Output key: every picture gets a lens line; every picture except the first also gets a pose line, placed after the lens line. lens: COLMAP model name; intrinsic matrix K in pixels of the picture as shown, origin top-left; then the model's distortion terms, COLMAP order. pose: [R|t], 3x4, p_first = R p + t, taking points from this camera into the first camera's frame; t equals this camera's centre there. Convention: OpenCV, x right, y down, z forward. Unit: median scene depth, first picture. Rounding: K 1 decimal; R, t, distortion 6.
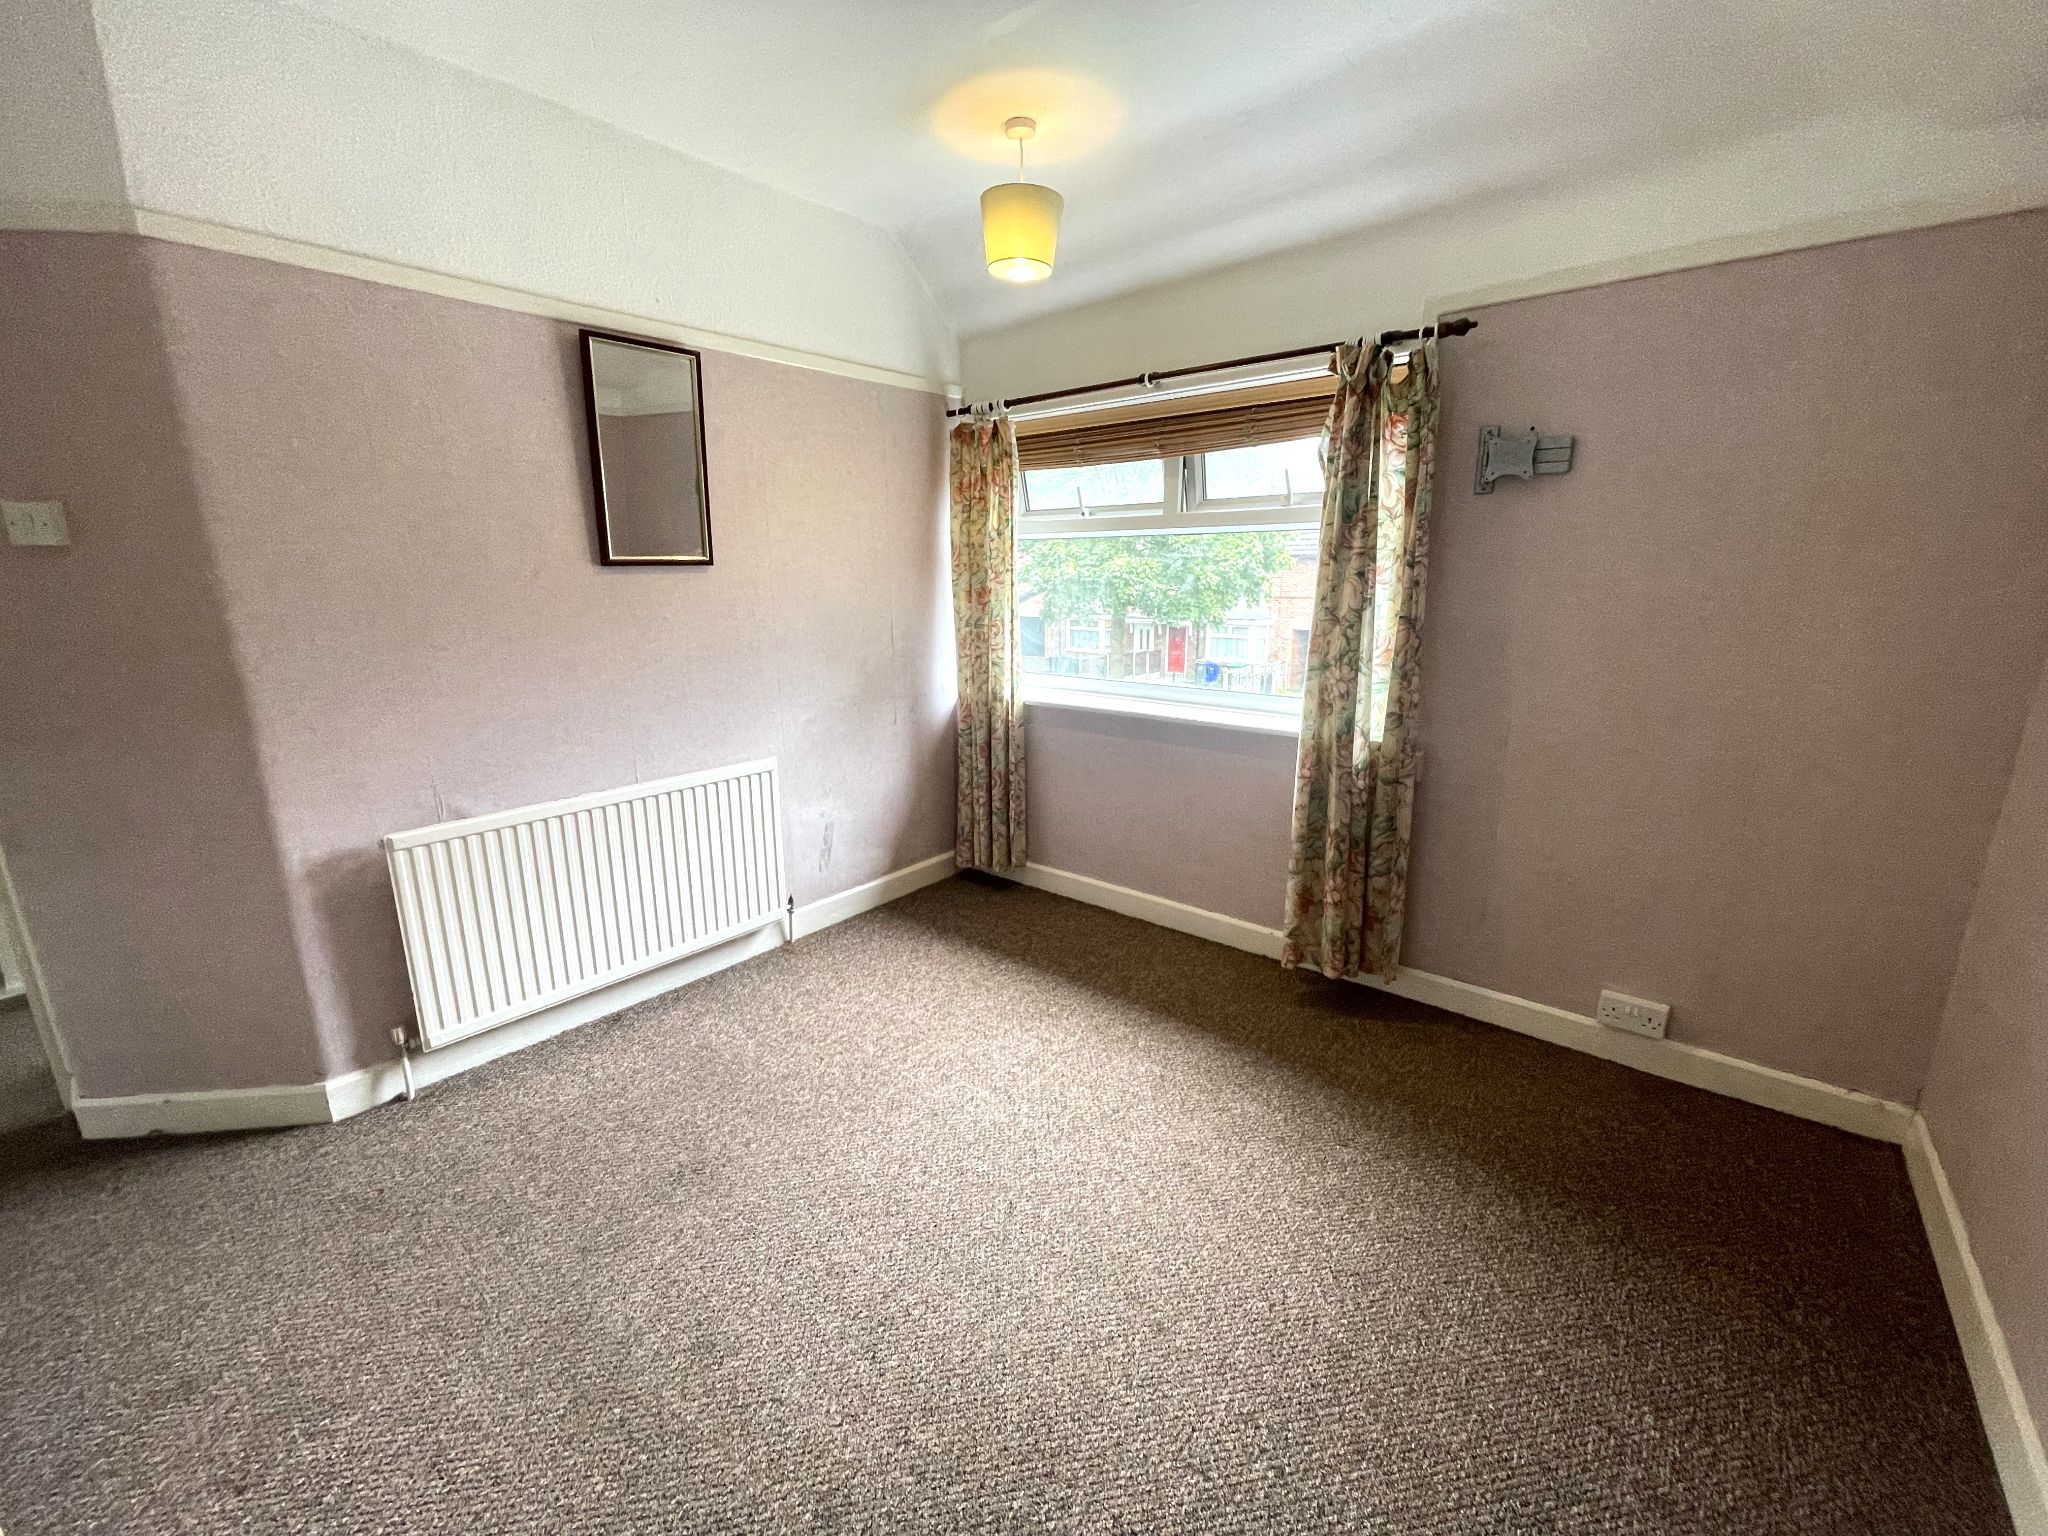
lens RADIAL K [[825.1, 0, 1023.4], [0, 825.1, 764.4], [0, 0, 1]] dist [-0.002109, 0.000512]
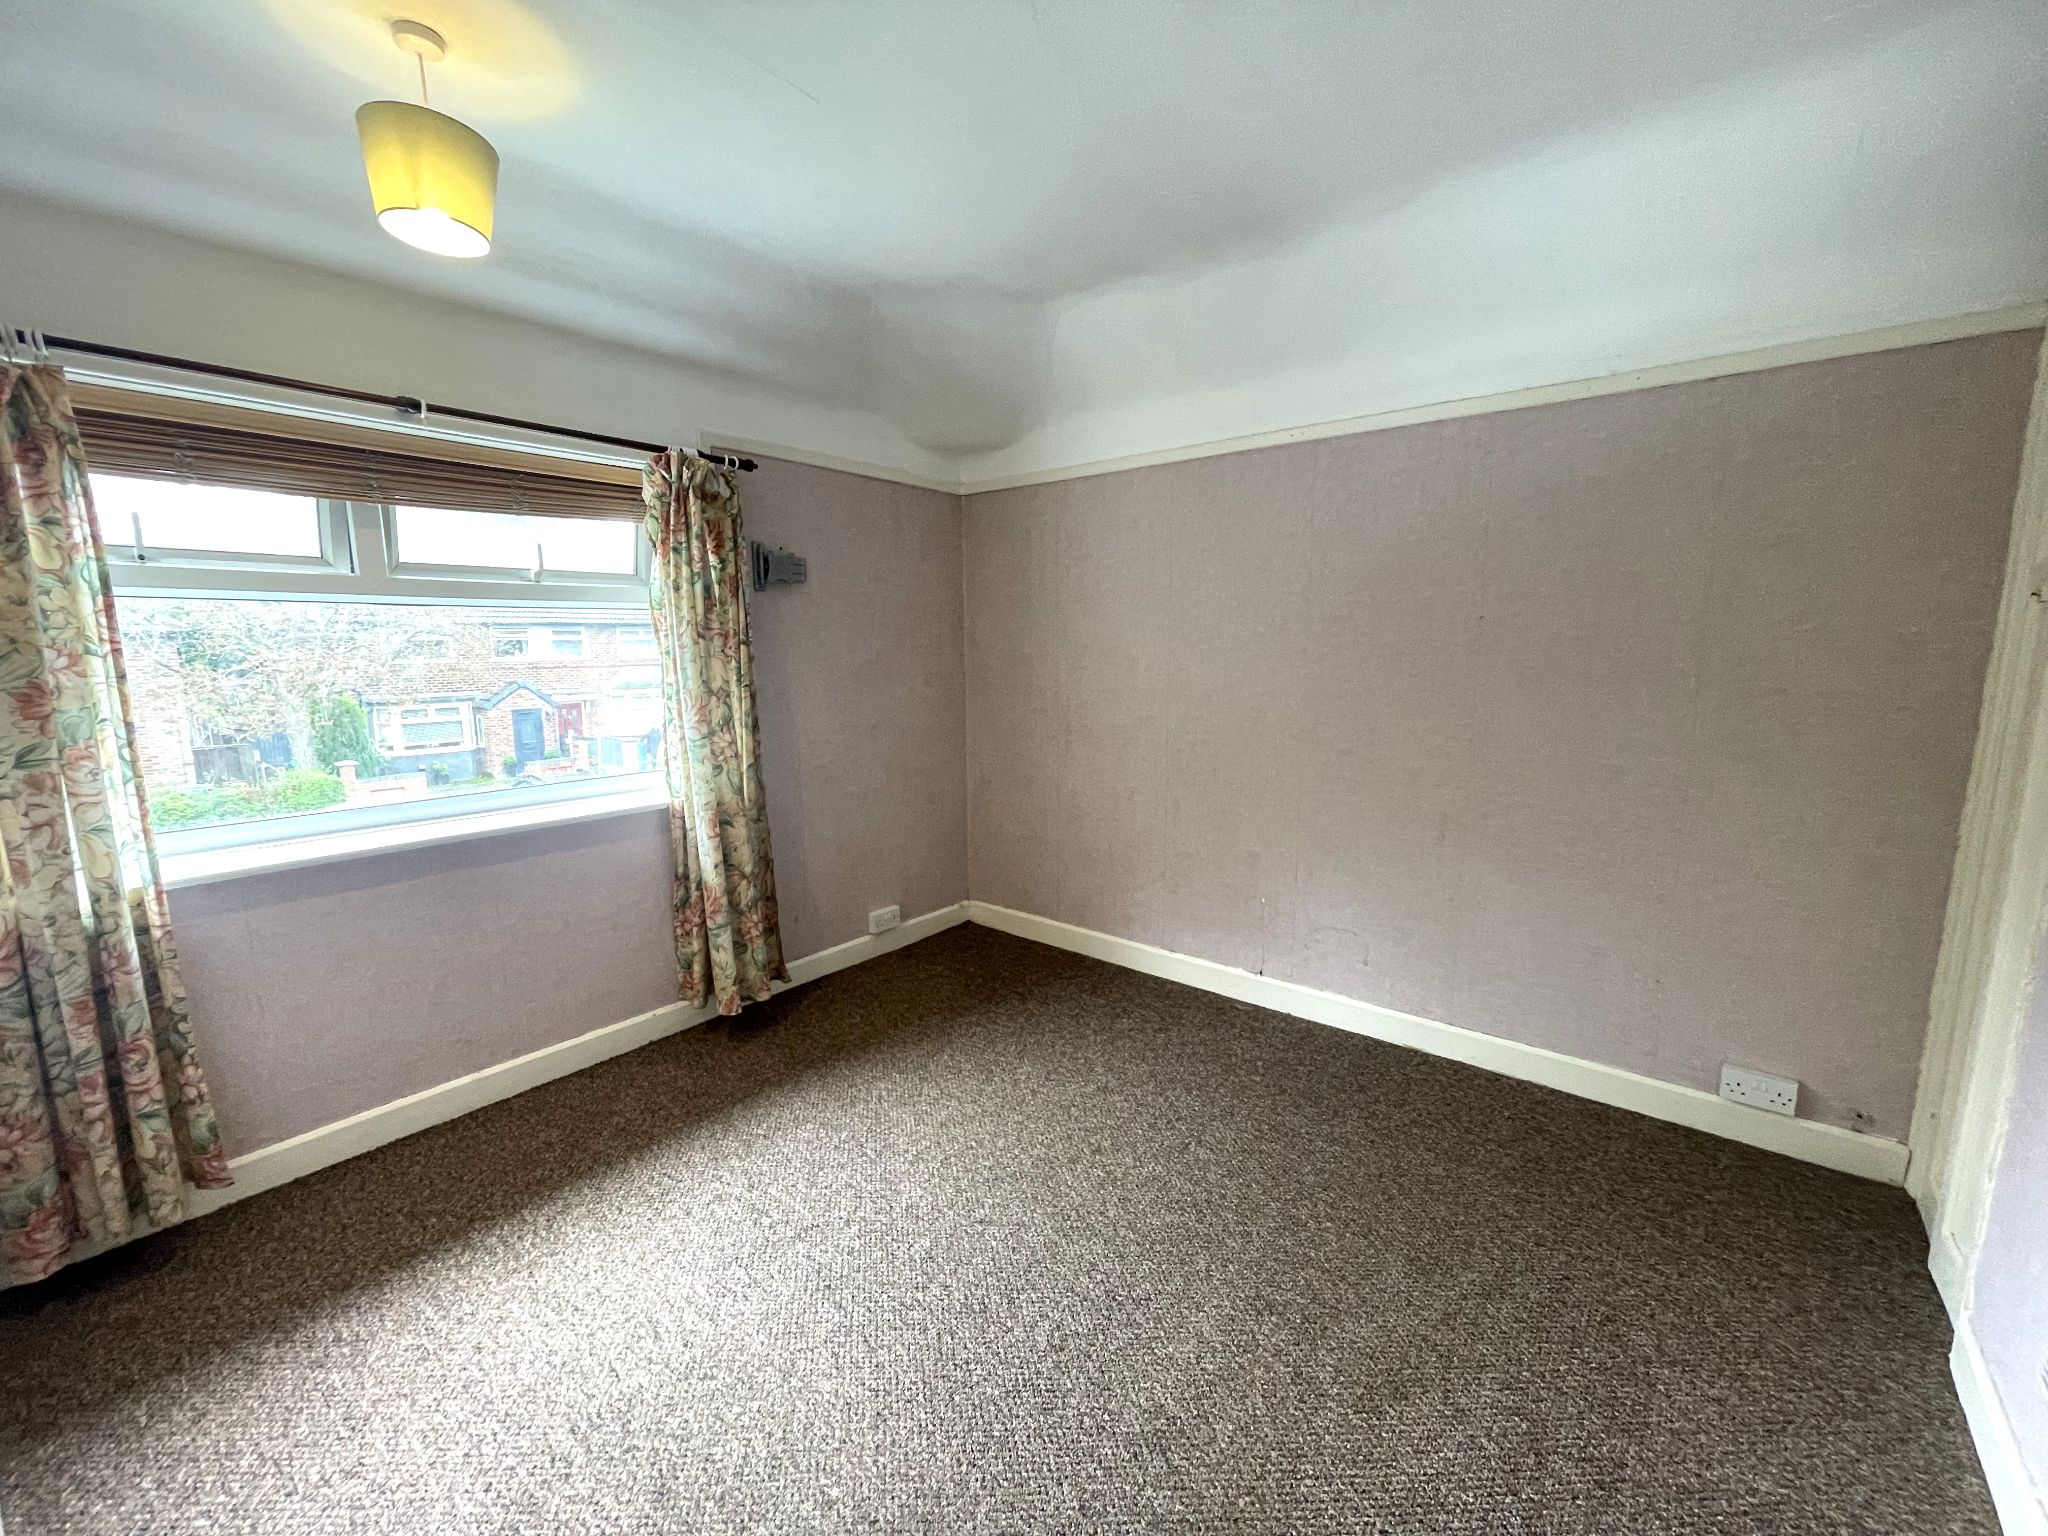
lens RADIAL K [[825.1, 0, 1023.4], [0, 825.1, 764.4], [0, 0, 1]] dist [-0.002109, 0.000512]
pose [[-0.004029, -0.141103, 0.989987, -0.669233], [0.233373, 0.962525, 0.138139, -0.120993], [-0.972379, 0.231593, 0.029052, 0.515138]]
